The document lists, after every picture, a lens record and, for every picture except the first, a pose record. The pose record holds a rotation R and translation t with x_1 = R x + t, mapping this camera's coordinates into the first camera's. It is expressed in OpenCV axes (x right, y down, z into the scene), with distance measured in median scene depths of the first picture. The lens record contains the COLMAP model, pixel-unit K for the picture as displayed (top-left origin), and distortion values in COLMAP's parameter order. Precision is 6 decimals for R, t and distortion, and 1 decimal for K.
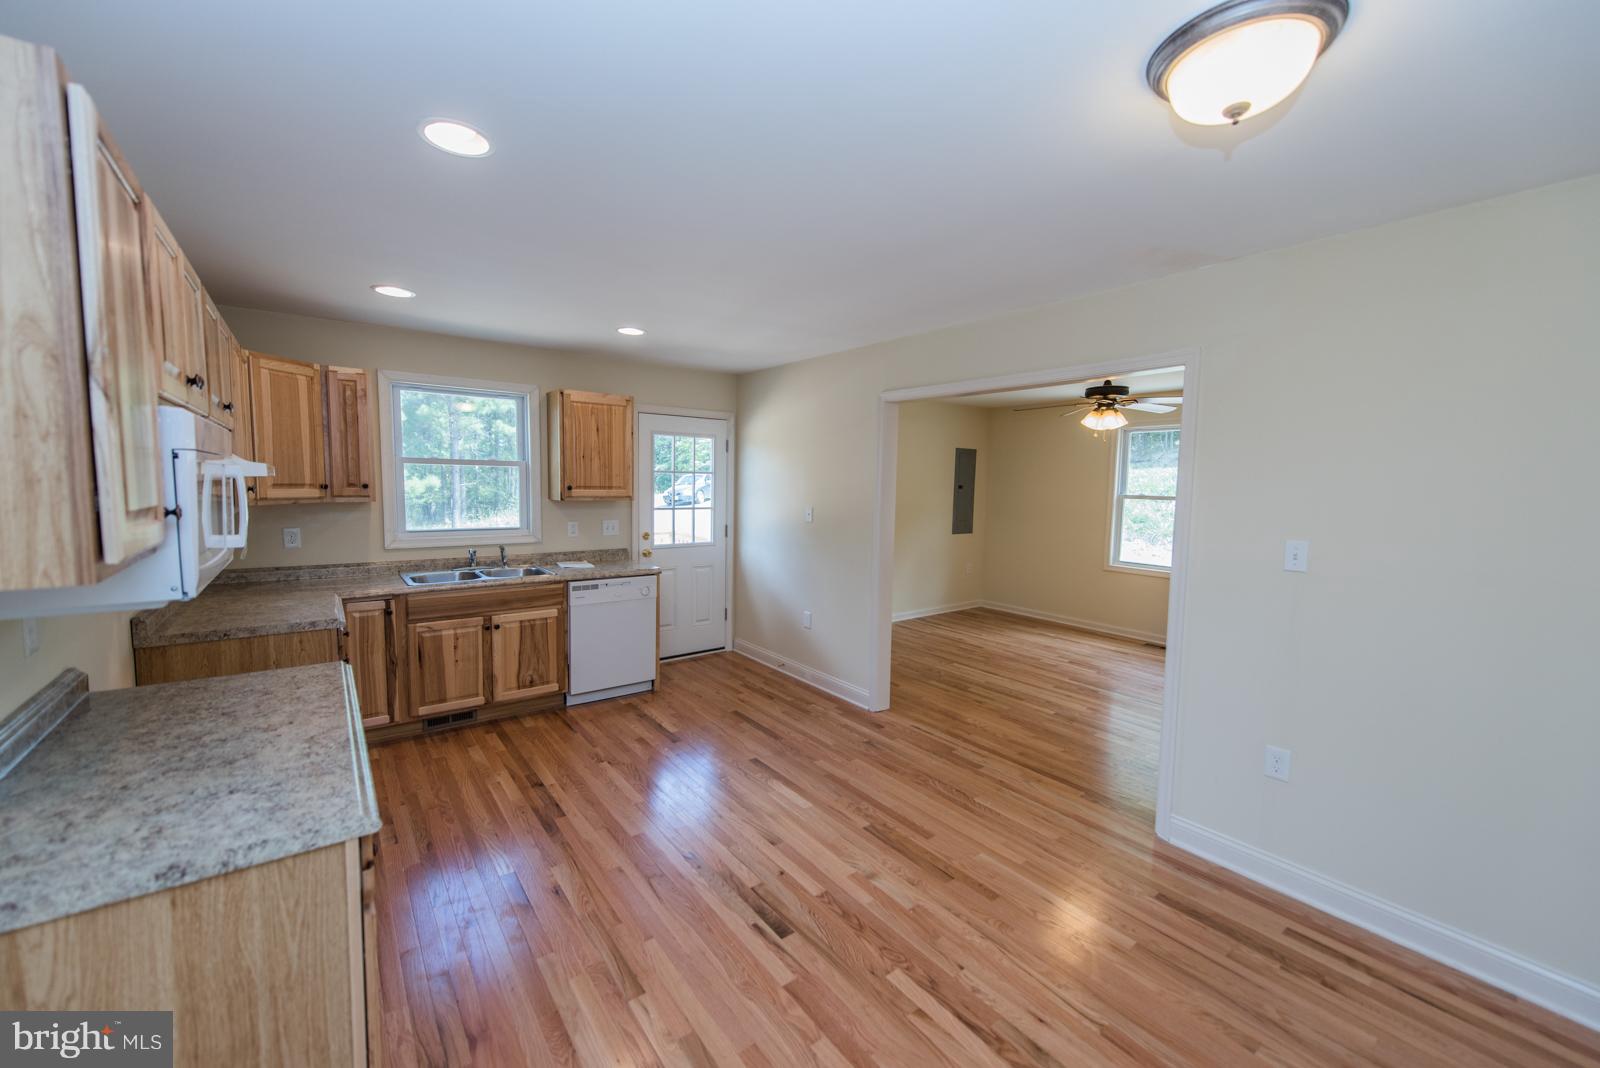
lens RADIAL K [[623.6, 0, 796.1], [0, 623.6, 532.6], [0, 0, 1]] dist [0.019326, -0.007609]
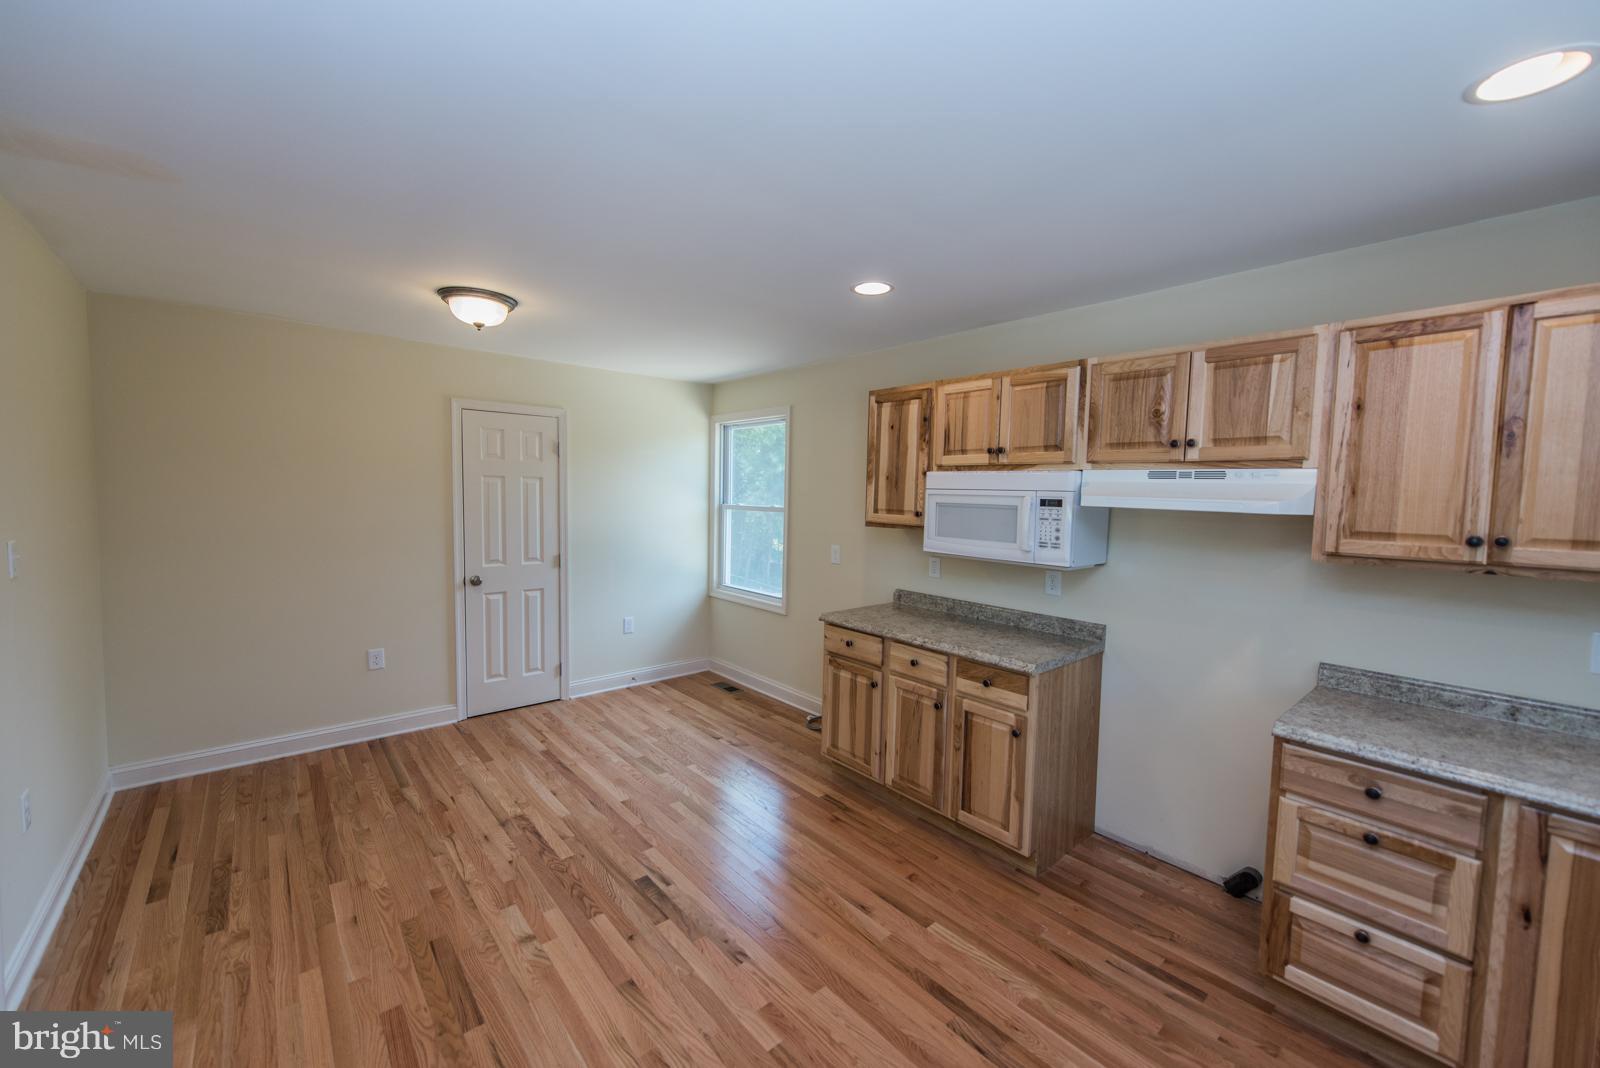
lens RADIAL K [[623.6, 0, 796.1], [0, 623.6, 532.6], [0, 0, 1]] dist [0.019326, -0.007609]
pose [[-0.997476, -0.035436, -0.061533, -0.113266], [-0.044173, 0.988151, 0.146990, -0.100334], [0.055595, 0.149337, -0.987222, 1.133864]]
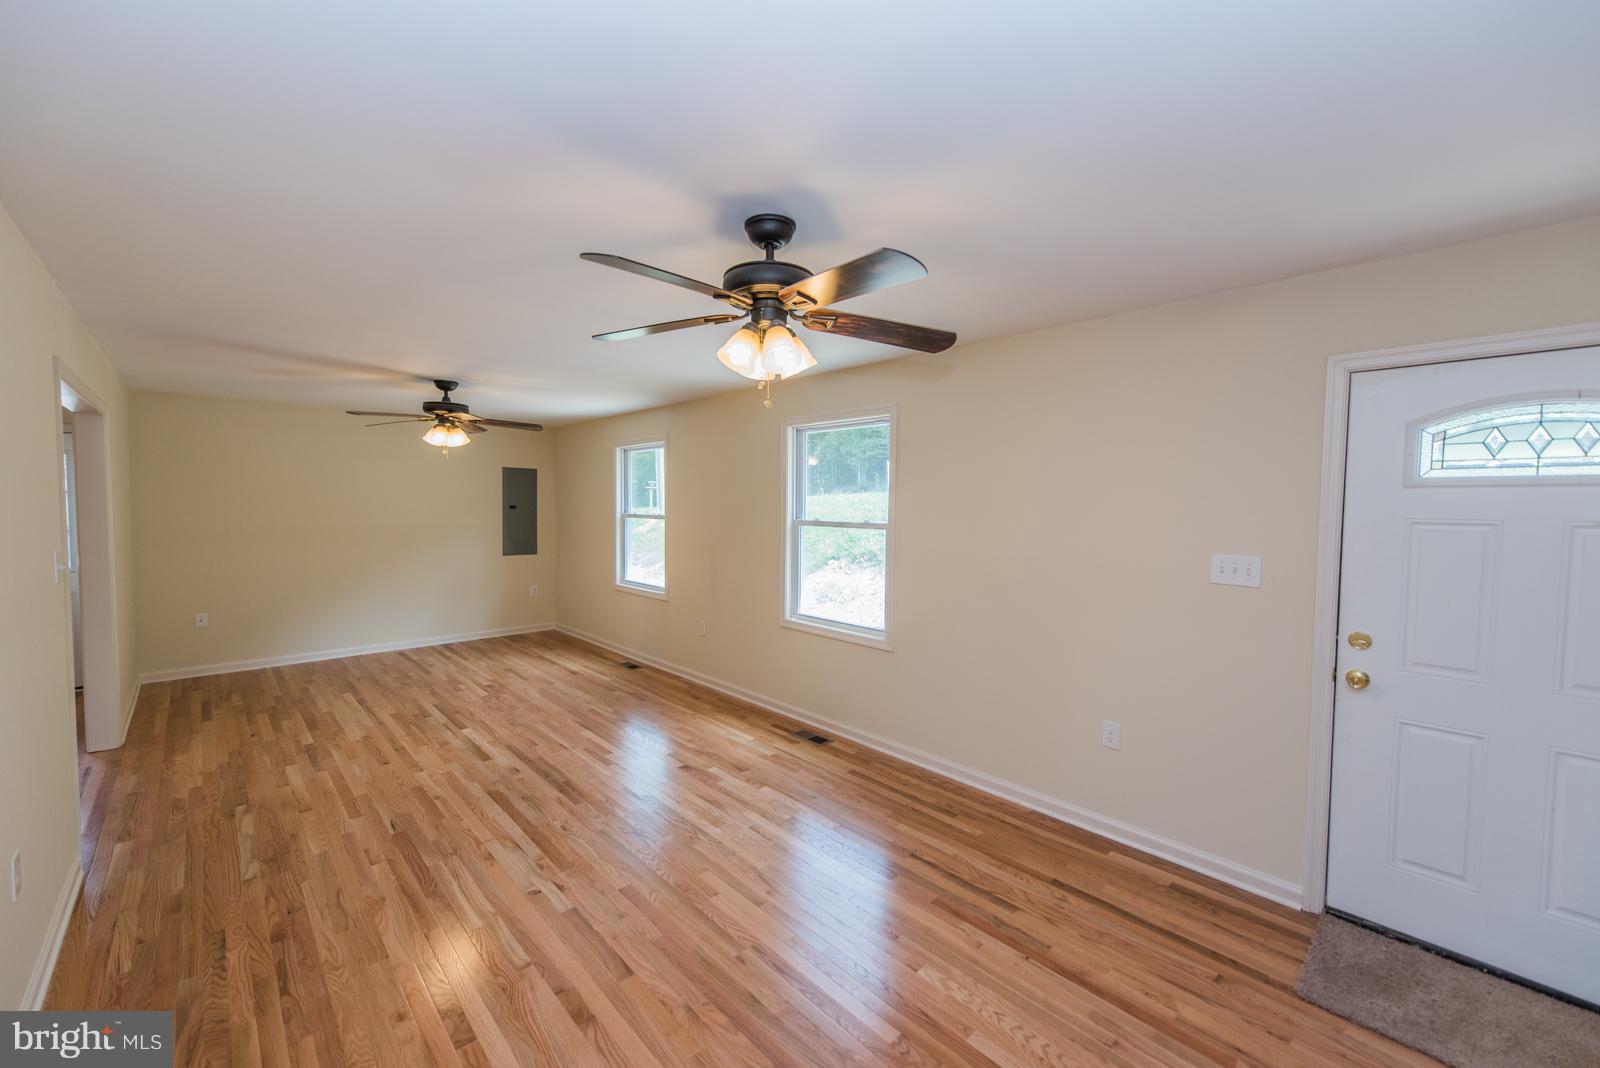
lens RADIAL K [[623.6, 0, 796.1], [0, 623.6, 532.6], [0, 0, 1]] dist [0.019326, -0.007609]
pose [[0.994178, -0.011203, 0.107163, 1.127840], [0.015206, 0.999214, -0.036610, 0.017843], [-0.106669, 0.038027, 0.993567, -0.034837]]
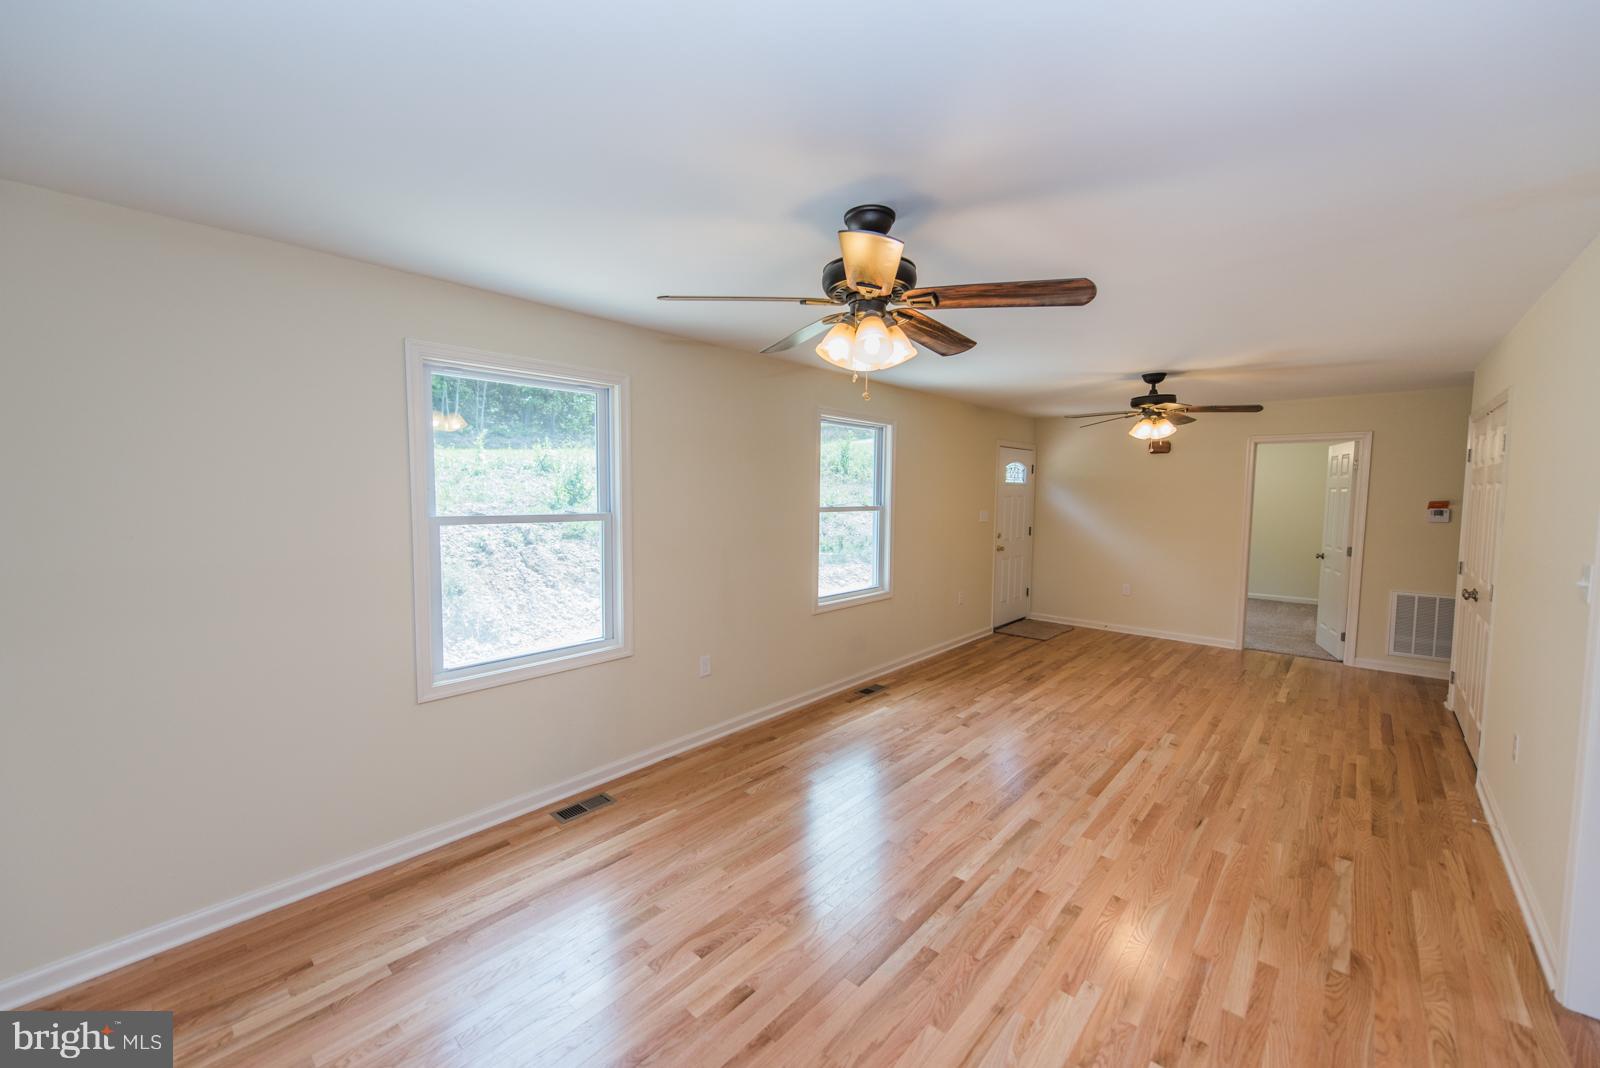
lens RADIAL K [[623.6, 0, 796.1], [0, 623.6, 532.6], [0, 0, 1]] dist [0.019326, -0.007609]
pose [[-0.186682, -0.083715, 0.978847, 0.092004], [0.075707, 0.992174, 0.099293, -0.121387], [-0.979499, 0.092641, -0.178883, 1.376940]]
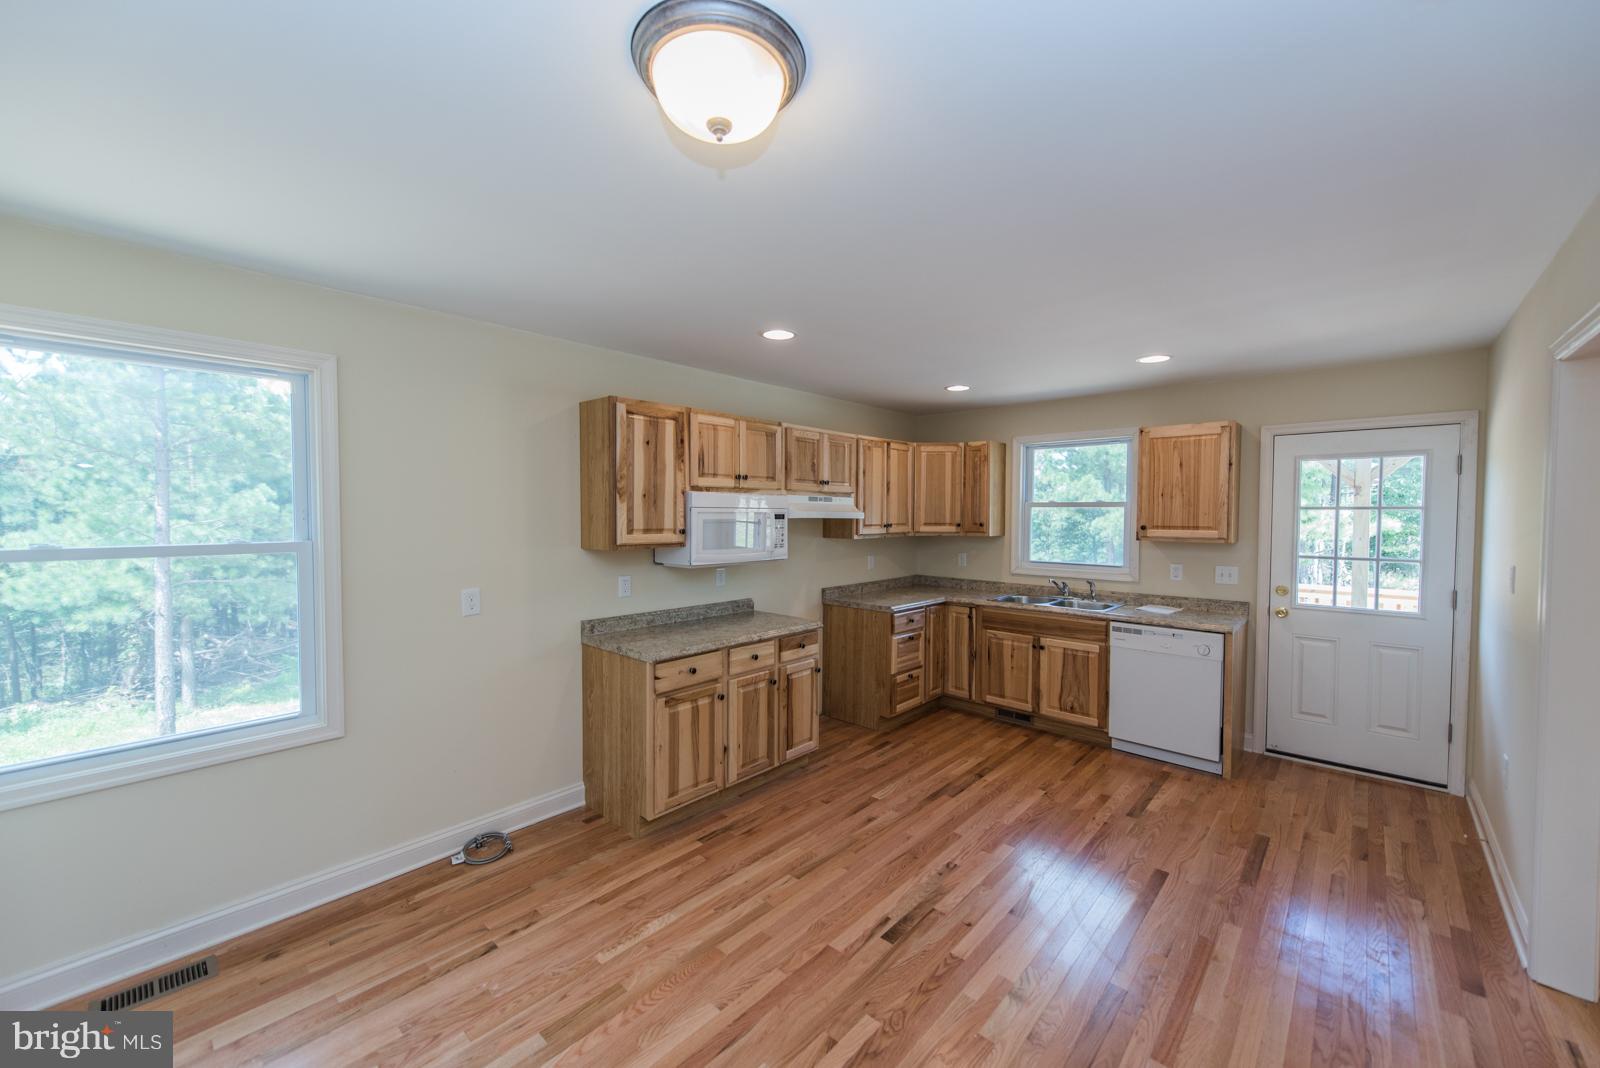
lens RADIAL K [[623.6, 0, 796.1], [0, 623.6, 532.6], [0, 0, 1]] dist [0.019326, -0.007609]
pose [[0.181089, 0.015022, -0.983352, 0.546929], [-0.081648, 0.996661, 0.000189, -0.022069], [0.980072, 0.080254, 0.181710, 0.325791]]
